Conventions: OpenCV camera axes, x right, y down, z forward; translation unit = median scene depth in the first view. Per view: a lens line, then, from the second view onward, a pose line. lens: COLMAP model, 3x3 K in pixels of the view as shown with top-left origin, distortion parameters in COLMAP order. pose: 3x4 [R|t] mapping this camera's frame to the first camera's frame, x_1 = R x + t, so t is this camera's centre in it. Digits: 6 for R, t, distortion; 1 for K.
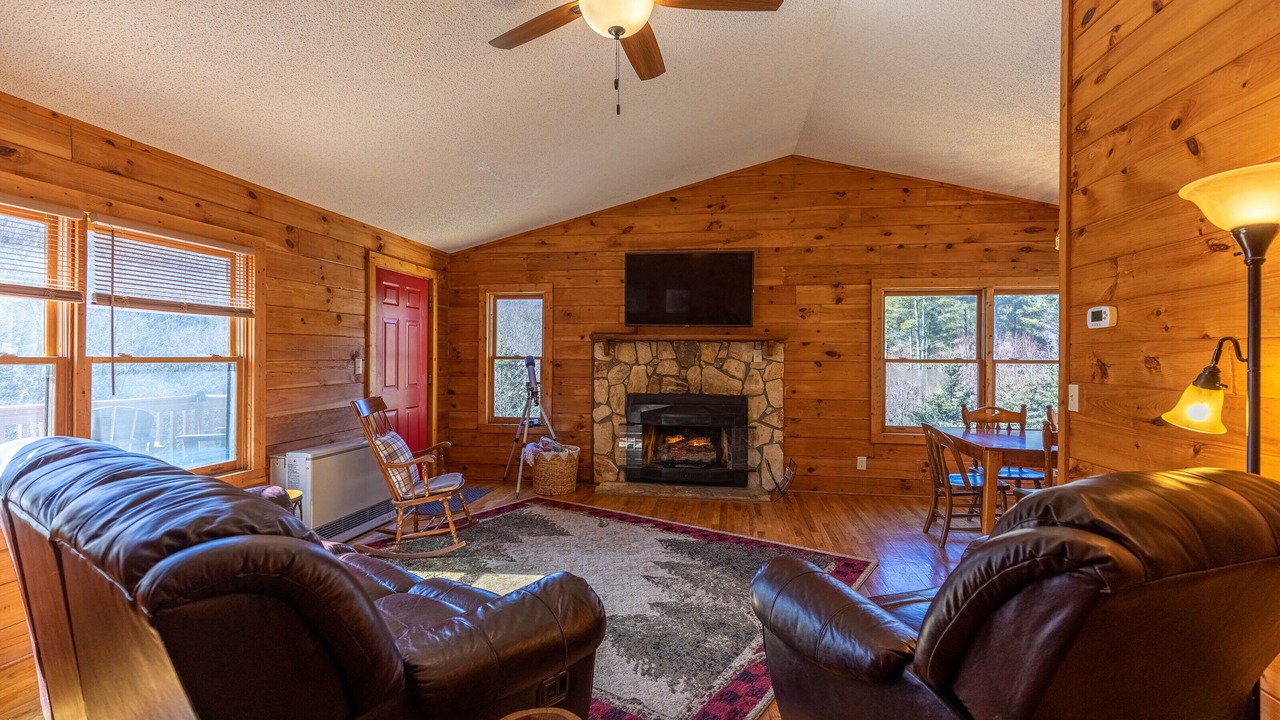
lens RADIAL K [[576.8, 0, 640.7], [0, 576.8, 363.6], [0, 0, 1]] dist [0.007867, -0.001244]
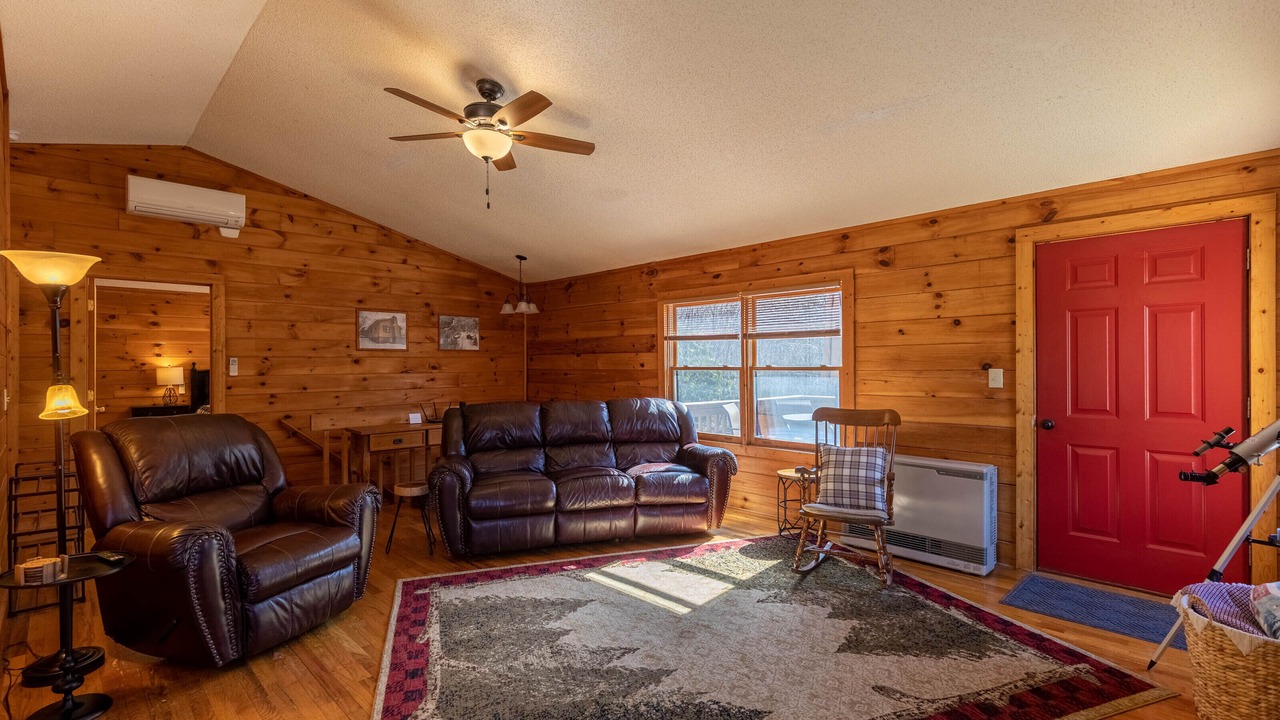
lens RADIAL K [[576.8, 0, 640.7], [0, 576.8, 363.6], [0, 0, 1]] dist [0.007867, -0.001244]
pose [[-0.589465, -0.005694, -0.807774, 0.548892], [-0.009072, 0.999959, -0.000429, -0.012917], [0.807743, 0.007075, -0.589492, 1.273870]]
